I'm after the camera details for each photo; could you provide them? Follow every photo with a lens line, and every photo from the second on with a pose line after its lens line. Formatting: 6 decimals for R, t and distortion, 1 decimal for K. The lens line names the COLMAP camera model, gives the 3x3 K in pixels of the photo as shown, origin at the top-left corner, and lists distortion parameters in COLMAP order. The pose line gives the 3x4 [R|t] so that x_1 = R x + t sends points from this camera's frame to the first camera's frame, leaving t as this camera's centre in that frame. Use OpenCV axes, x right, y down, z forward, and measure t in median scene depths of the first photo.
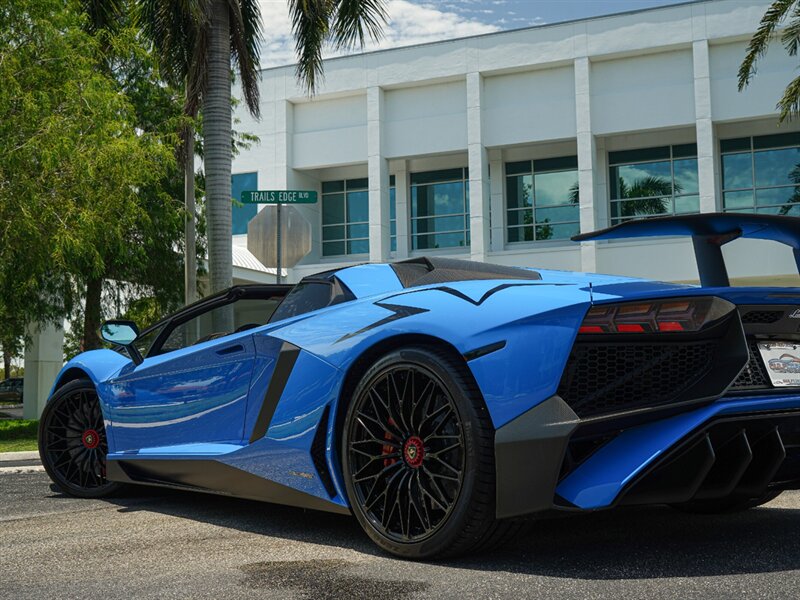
lens RADIAL K [[982.5, 0, 400.0], [0, 982.5, 300.0], [0, 0, 1]] dist [0.009197, 0.006591]
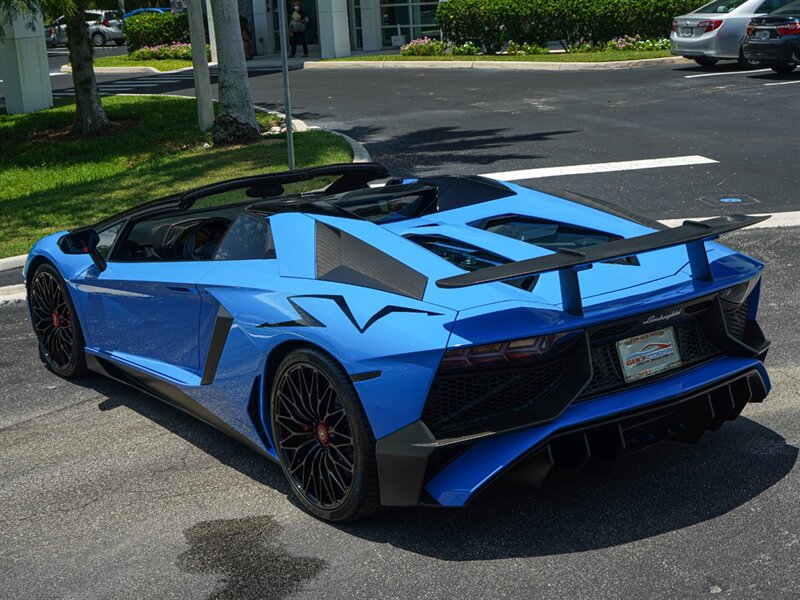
lens RADIAL K [[1287.6, 0, 418.8], [0, 1287.6, 328.5], [0, 0, 1]] dist [-0.004733, 0.013809]
pose [[0.997377, -0.020545, -0.069402, 0.062501], [0.043108, 0.938866, 0.341573, -0.128045], [0.058141, -0.343669, 0.937289, -0.104361]]
